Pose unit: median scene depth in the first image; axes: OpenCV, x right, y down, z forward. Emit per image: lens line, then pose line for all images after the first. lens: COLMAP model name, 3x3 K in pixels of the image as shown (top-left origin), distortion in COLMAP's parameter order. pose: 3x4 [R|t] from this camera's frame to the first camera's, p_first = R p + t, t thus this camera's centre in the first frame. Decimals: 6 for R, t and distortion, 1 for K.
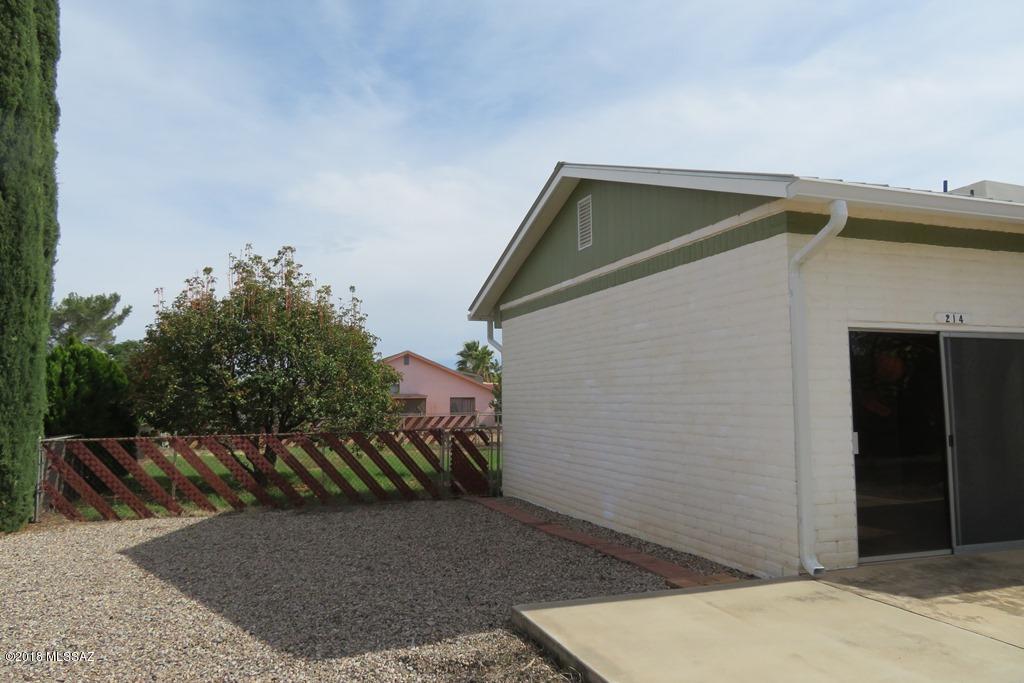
lens RADIAL K [[729.0, 0, 515.5], [0, 729.0, 337.2], [0, 0, 1]] dist [-0.010022, 0.004973]
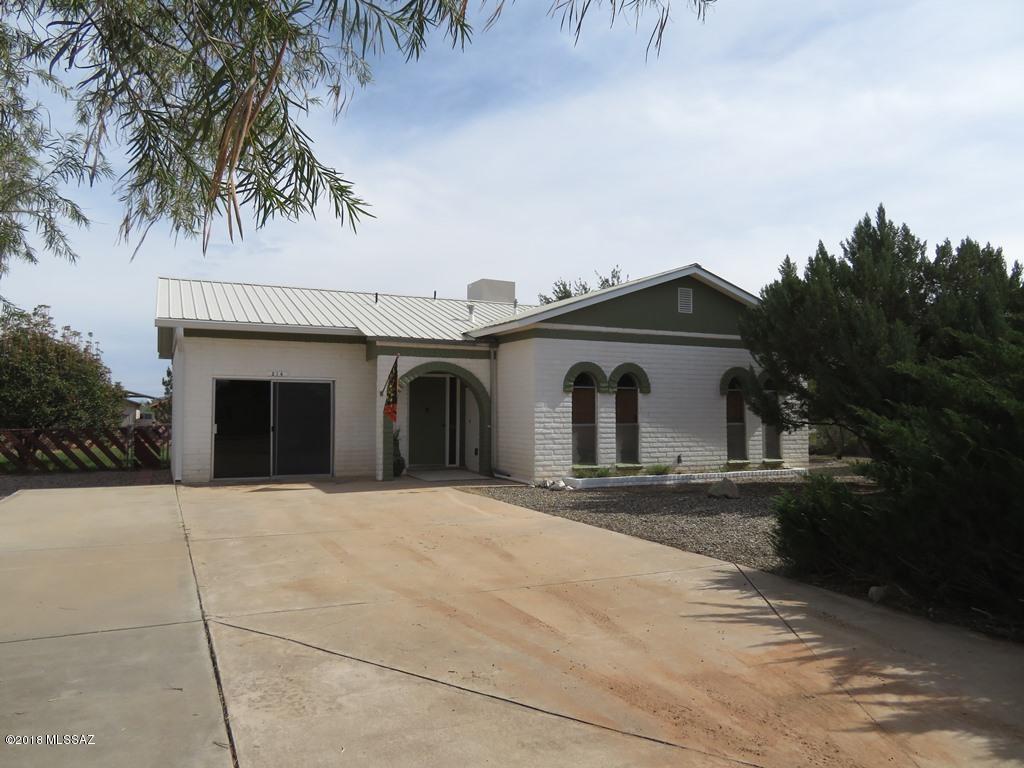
lens RADIAL K [[741.3, 0, 515.6], [0, 741.3, 383.5], [0, 0, 1]] dist [0.007567, 0.000618]
pose [[0.994612, 0.010443, 0.103143, 1.093640], [-0.014913, 0.998979, 0.042655, -0.103869], [-0.102592, -0.043963, 0.993752, -1.323140]]
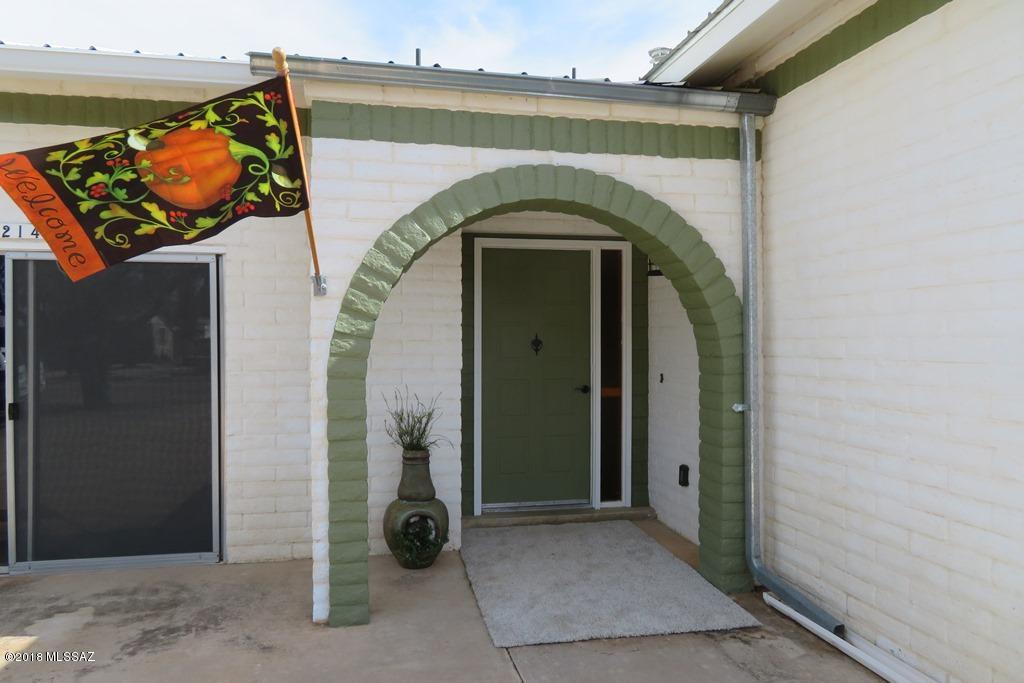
lens RADIAL K [[729.0, 0, 513.5], [0, 729.0, 339.0], [0, 0, 1]] dist [-0.010022, 0.004973]
pose [[0.989984, 0.001149, -0.141178, 1.151476], [0.010523, 0.996585, 0.081904, 0.023063], [0.140790, -0.082570, 0.986590, 0.392055]]
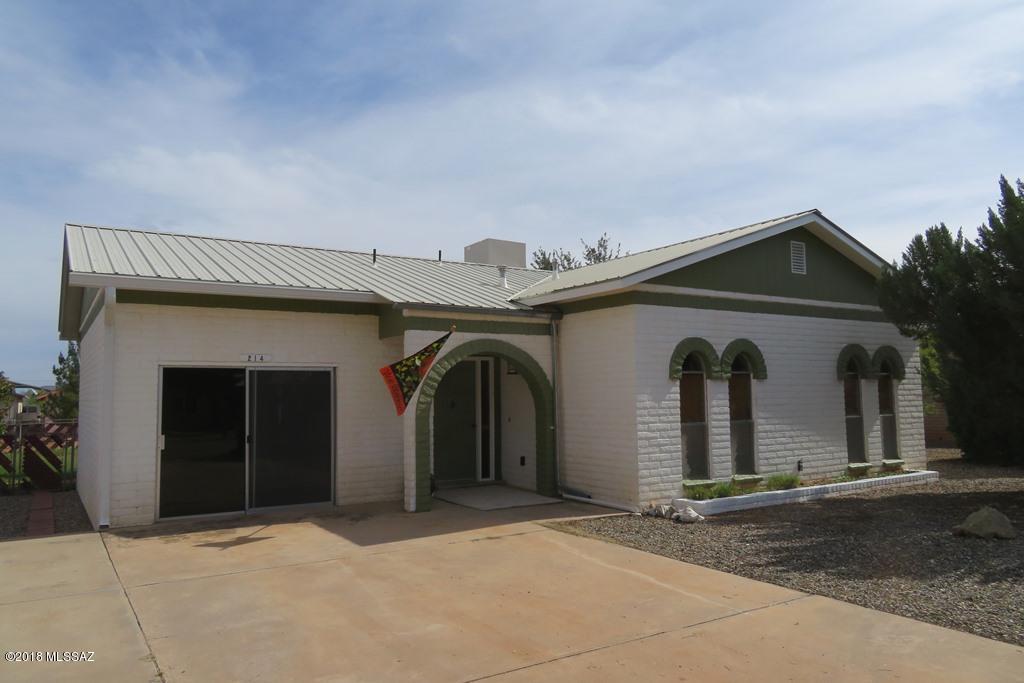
lens RADIAL K [[734.8, 0, 516.6], [0, 734.8, 342.0], [0, 0, 1]] dist [0.003681, -0.003736]
pose [[0.973761, 0.007085, 0.227461, 0.784340], [-0.009167, 0.999925, 0.008100, -0.076903], [-0.227387, -0.009973, 0.973753, -0.610385]]
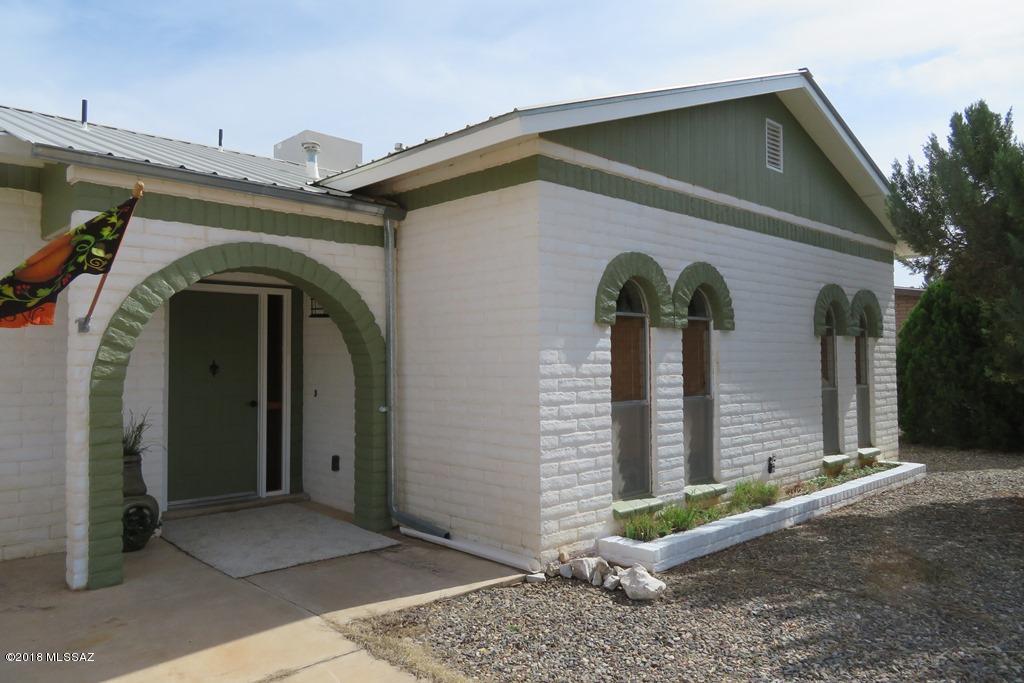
lens RADIAL K [[729.0, 0, 511.2], [0, 729.0, 340.9], [0, 0, 1]] dist [-0.010022, 0.004973]
pose [[0.913952, 0.010249, 0.405693, 1.019197], [-0.032300, 0.998347, 0.047544, -0.005463], [-0.404535, -0.056557, 0.912772, 0.095254]]
